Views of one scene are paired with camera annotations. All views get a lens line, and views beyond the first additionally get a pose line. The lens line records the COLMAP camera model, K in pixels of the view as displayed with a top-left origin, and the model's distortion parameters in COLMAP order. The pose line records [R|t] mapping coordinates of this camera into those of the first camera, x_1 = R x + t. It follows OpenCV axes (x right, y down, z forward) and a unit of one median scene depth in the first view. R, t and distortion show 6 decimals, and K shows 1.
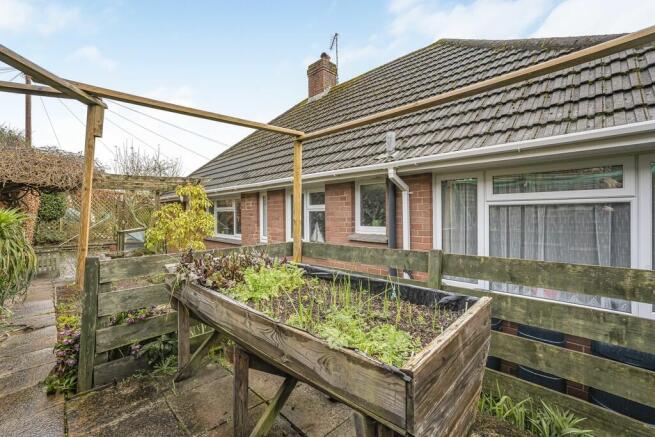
lens RADIAL K [[297.7, 0, 331.3], [0, 297.7, 216.7], [0, 0, 1]] dist [-0.000366, 0.001432]
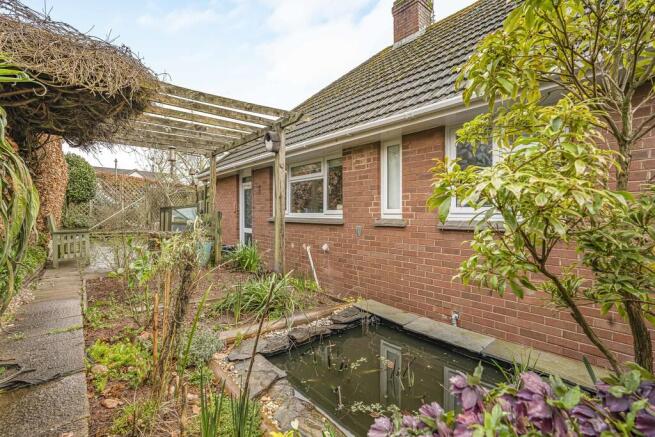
lens RADIAL K [[297.7, 0, 323.9], [0, 297.7, 217.2], [0, 0, 1]] dist [-0.000366, 0.001432]
pose [[0.997507, 0.010496, -0.069787, -0.205191], [-0.010243, 0.999940, 0.003976, 0.052980], [0.069825, -0.003252, 0.997554, 0.220950]]
